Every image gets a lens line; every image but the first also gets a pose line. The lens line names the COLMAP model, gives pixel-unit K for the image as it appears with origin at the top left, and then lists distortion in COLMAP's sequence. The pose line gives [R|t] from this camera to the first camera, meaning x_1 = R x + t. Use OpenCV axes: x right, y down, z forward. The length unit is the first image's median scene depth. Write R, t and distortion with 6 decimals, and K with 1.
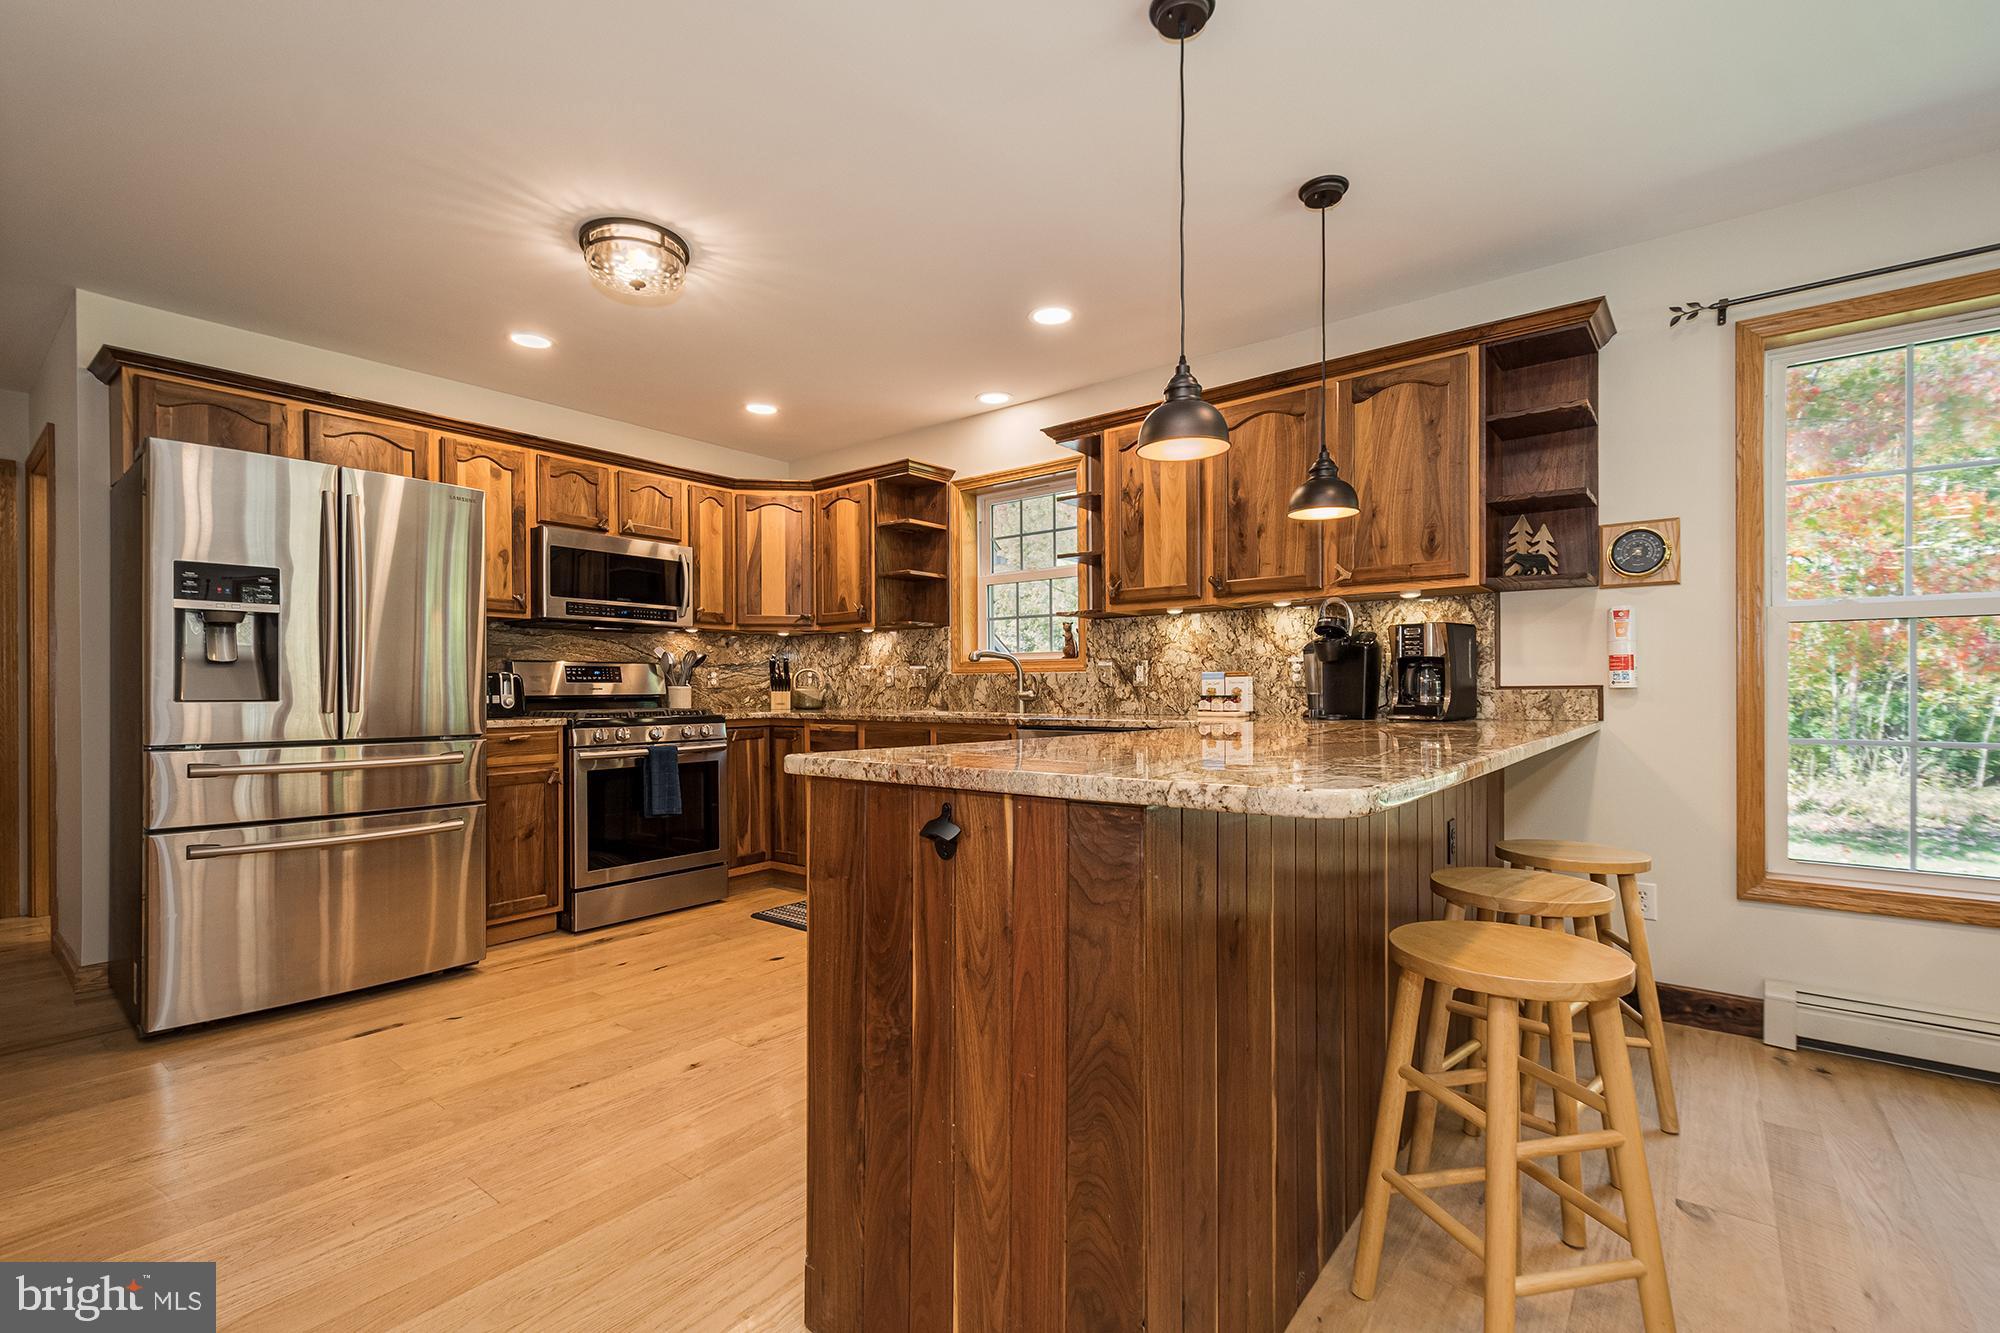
lens RADIAL K [[881.6, 0, 967.6], [0, 881.6, 686.6], [0, 0, 1]] dist [0.010612, -0.002117]
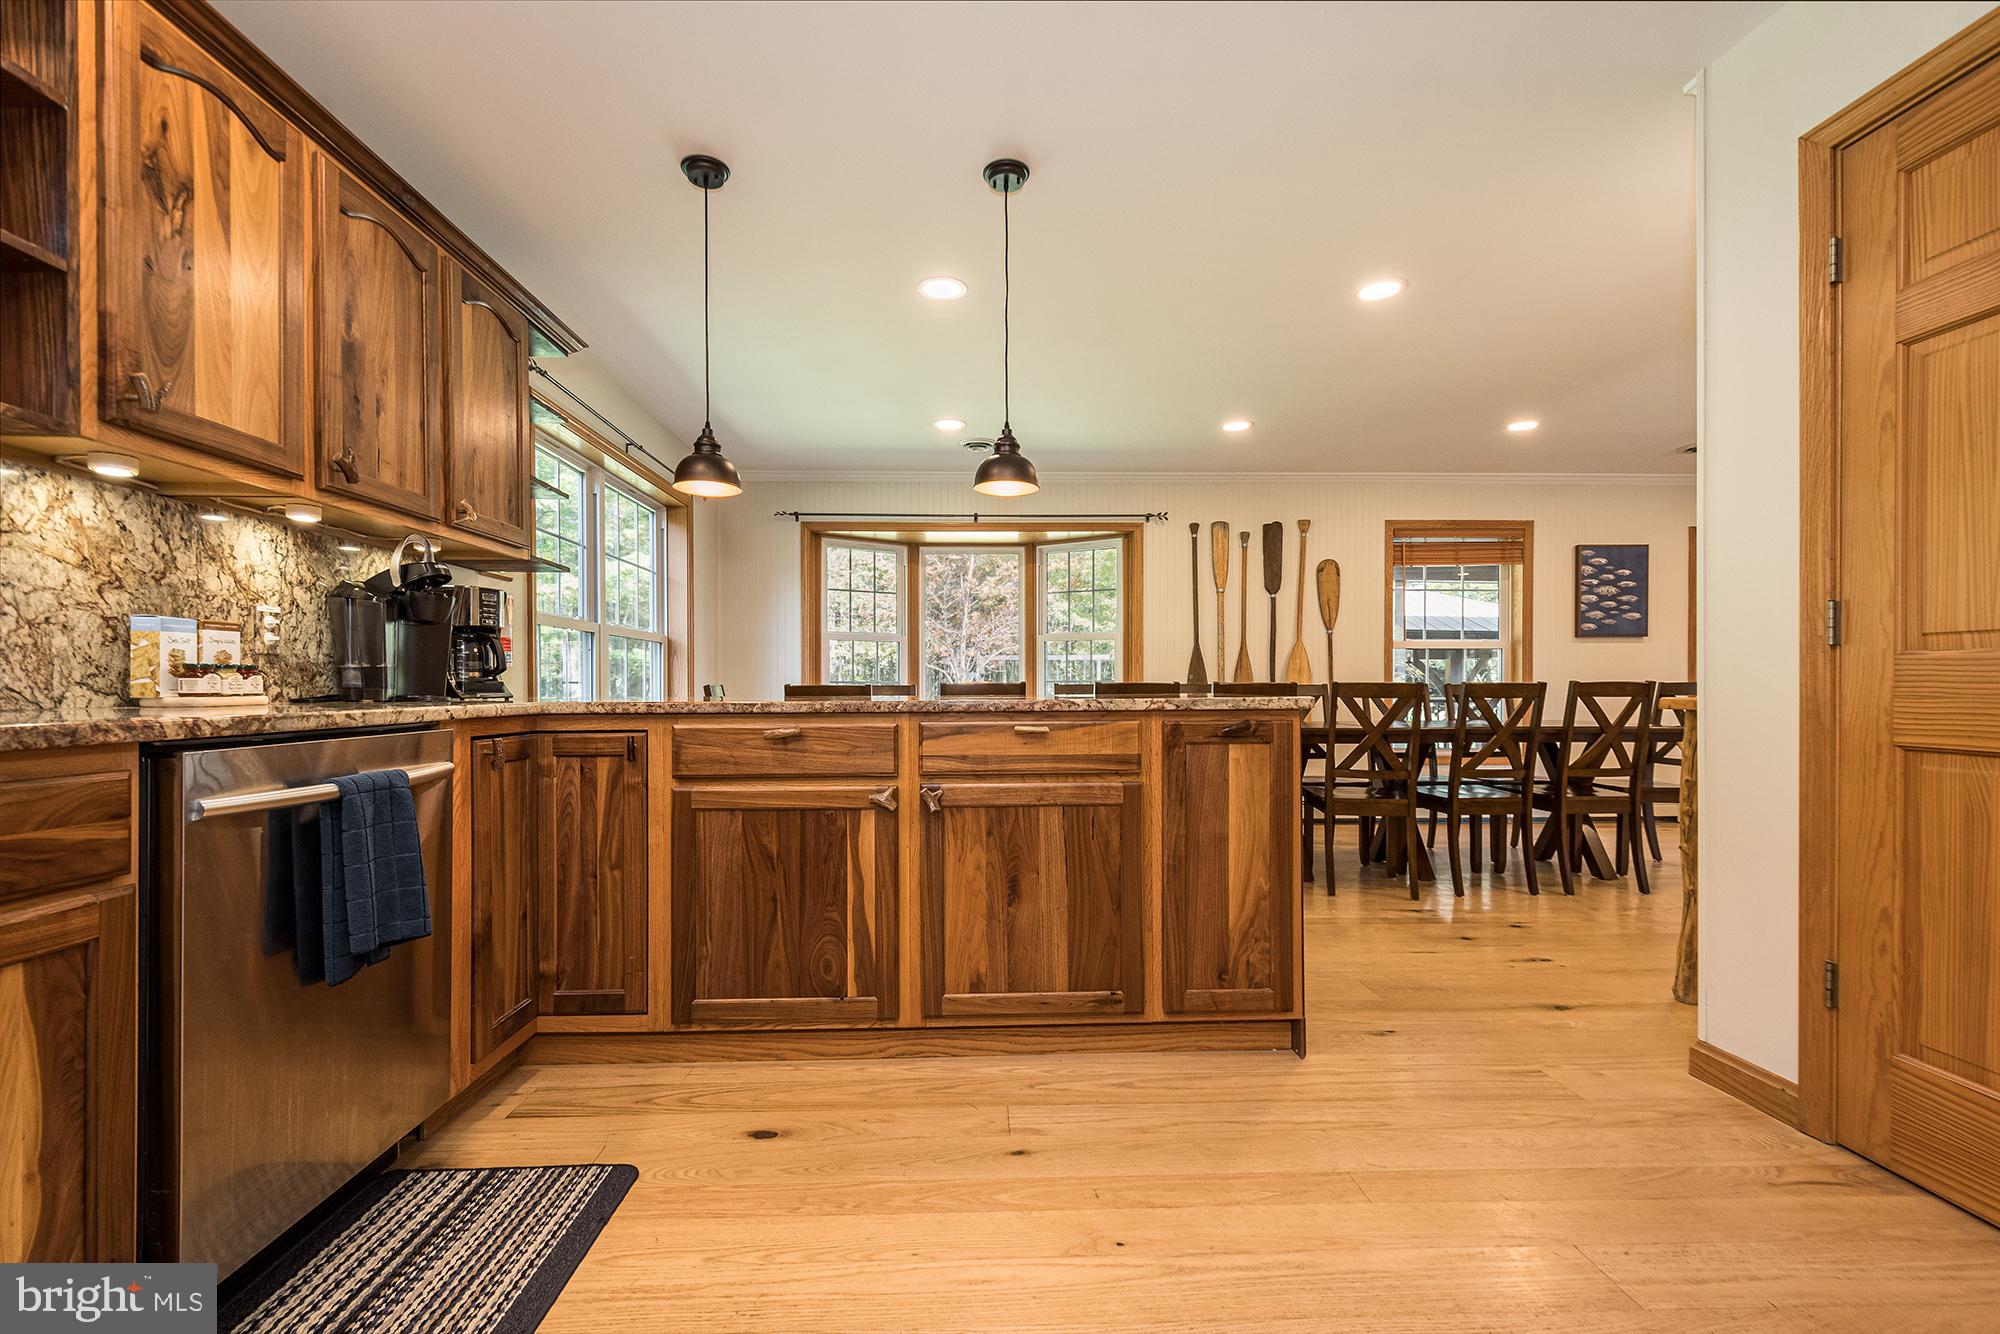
lens RADIAL K [[881.6, 0, 999.7], [0, 881.6, 687.5], [0, 0, 1]] dist [0.010612, -0.002117]
pose [[-0.678396, 0.004955, 0.734680, -0.359341], [0.003724, 0.999988, -0.003306, 0.023607], [-0.734687, 0.000493, -0.678406, 0.907994]]
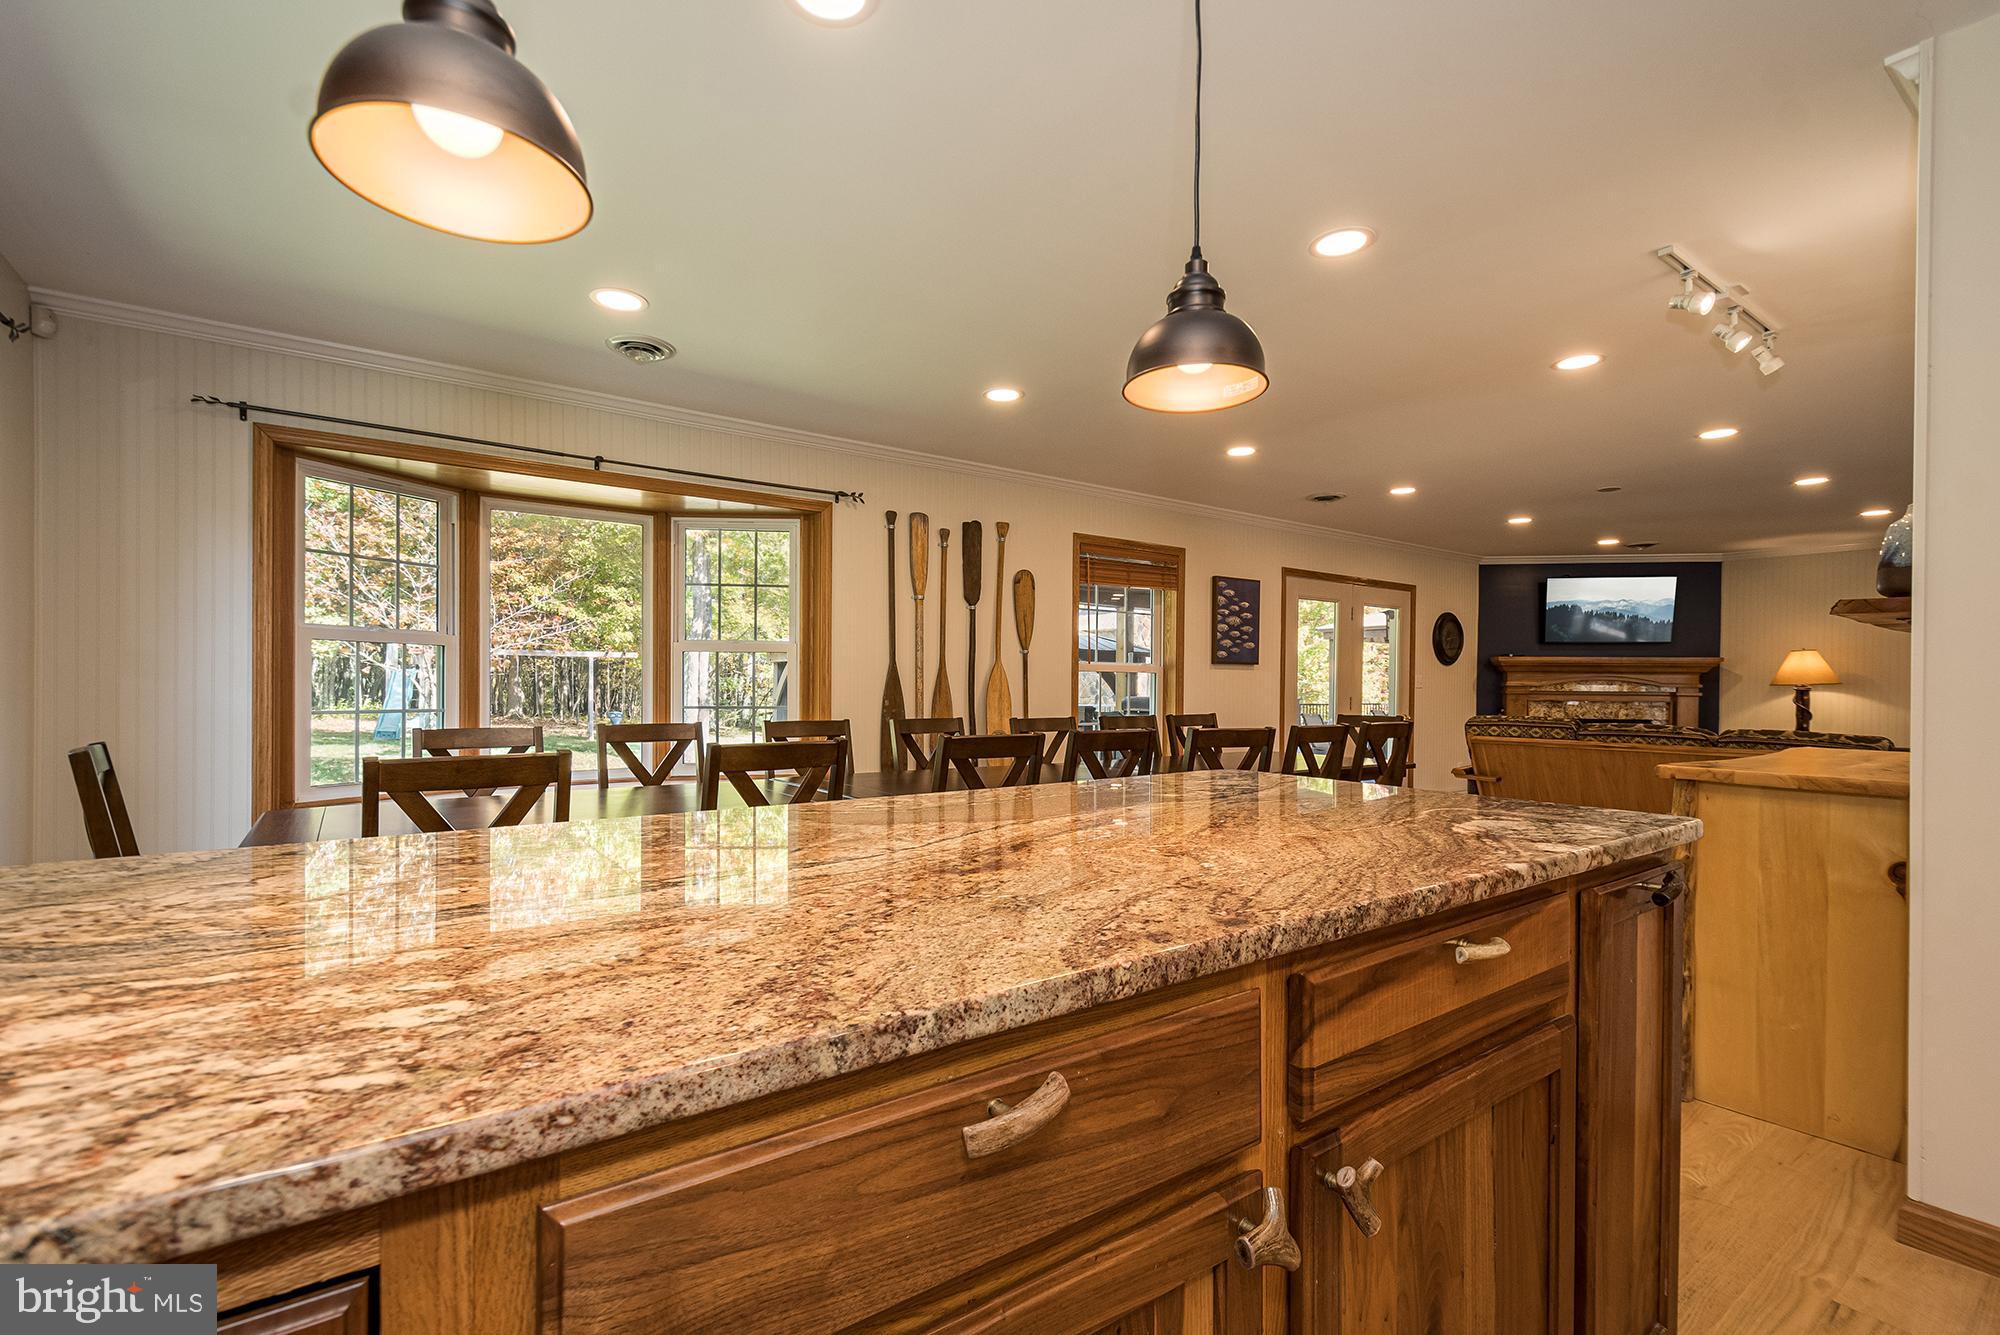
lens RADIAL K [[881.6, 0, 987.5], [0, 881.6, 687.7], [0, 0, 1]] dist [0.010612, -0.002117]
pose [[-0.970516, -0.004907, 0.240985, 0.105811], [-0.004999, 0.999987, 0.000231, -0.020828], [-0.240983, -0.000980, -0.970529, 0.777468]]
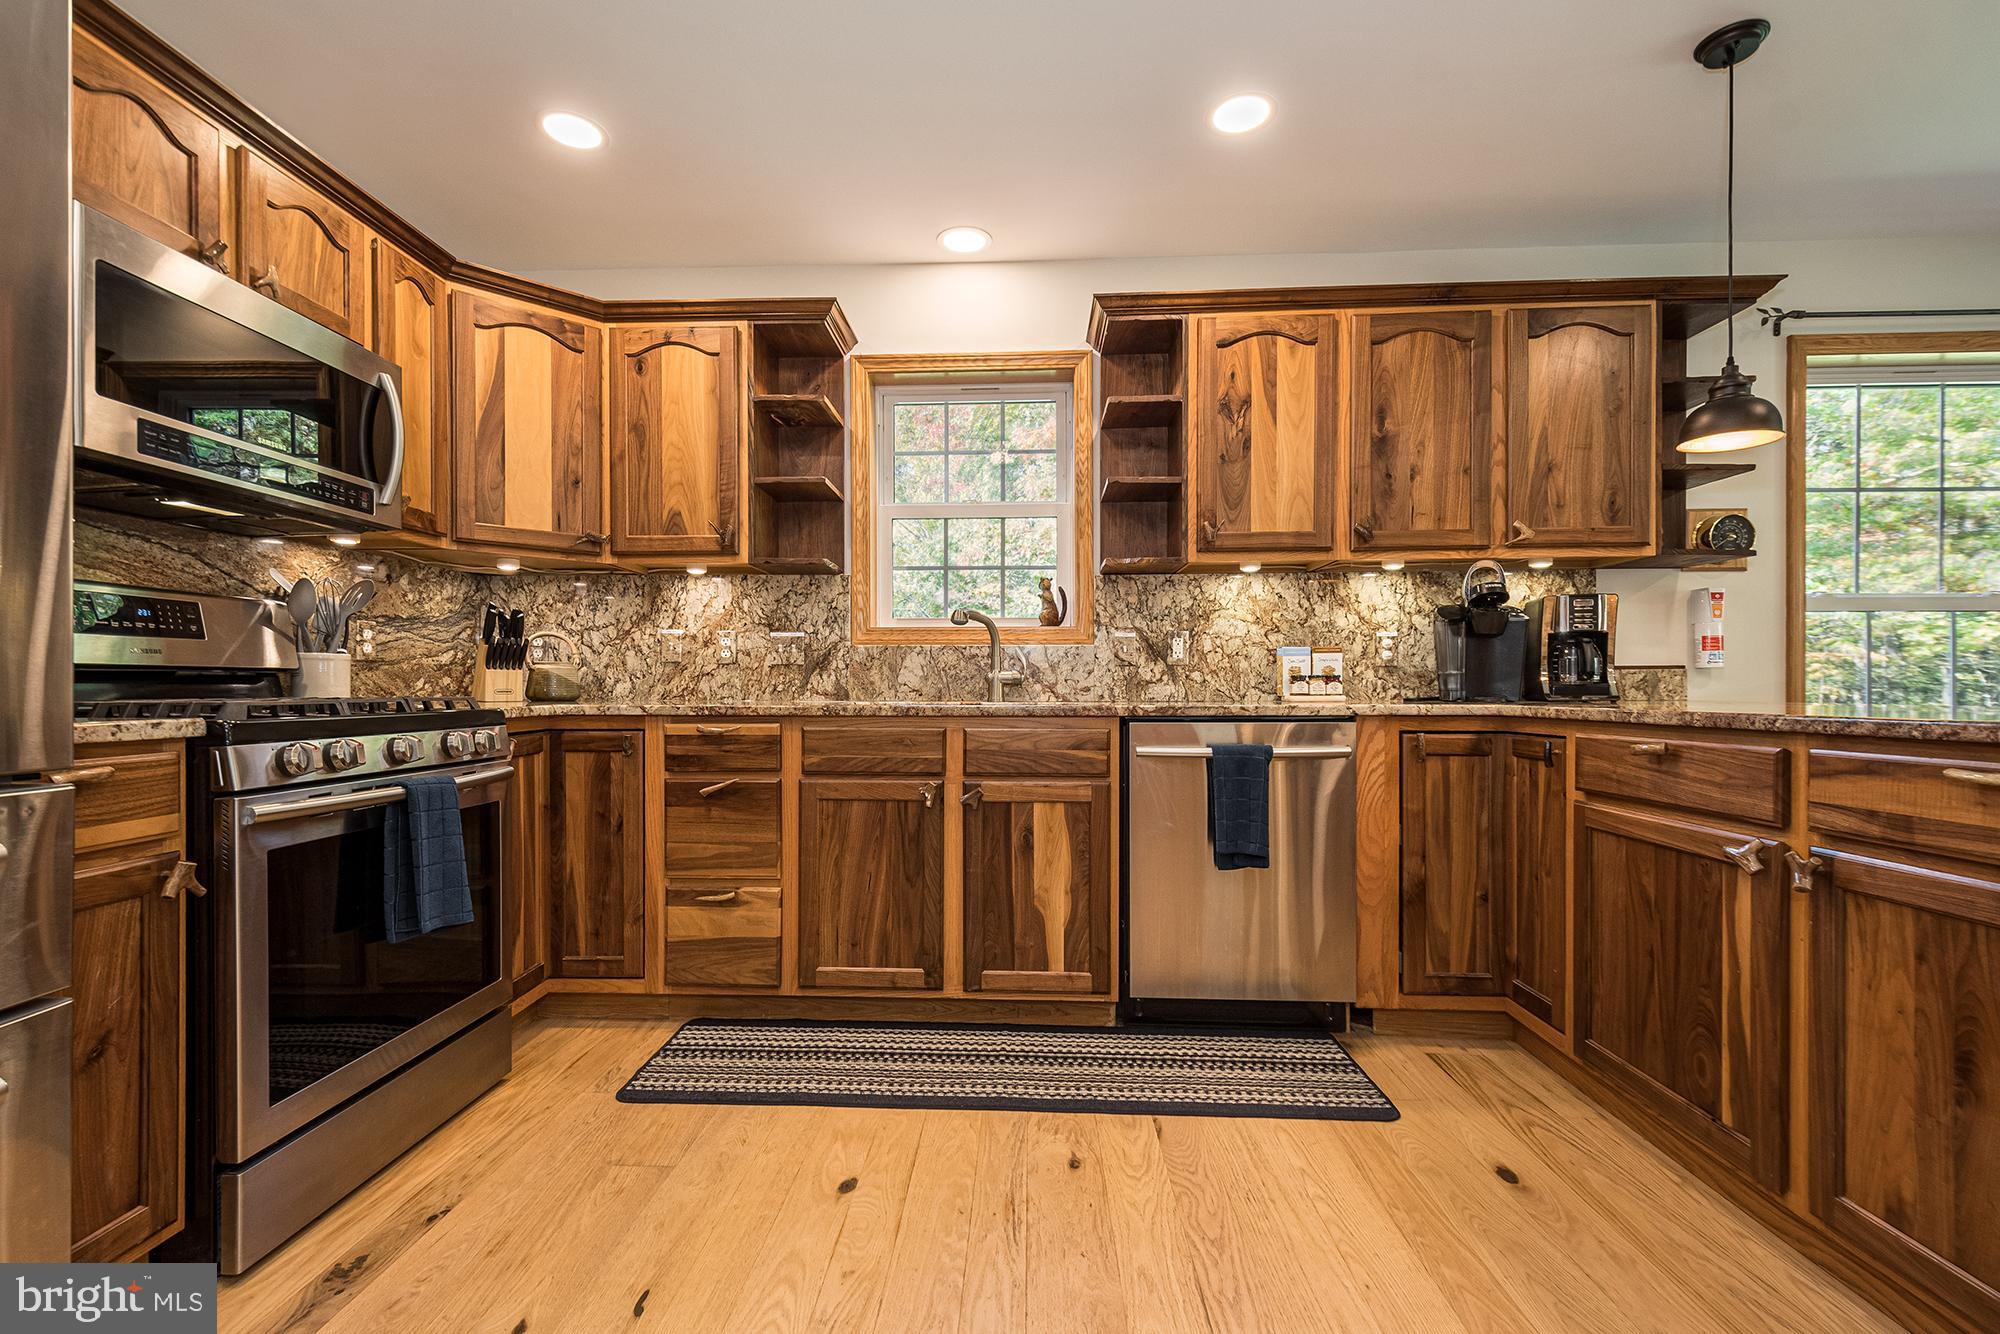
lens RADIAL K [[881.6, 0, 971.4], [0, 881.6, 689.0], [0, 0, 1]] dist [0.010612, -0.002117]
pose [[0.802130, 0.003377, 0.597140, -0.401507], [-0.004847, 0.999988, 0.000856, 0.020660], [-0.597130, -0.003581, 0.802136, 0.481453]]
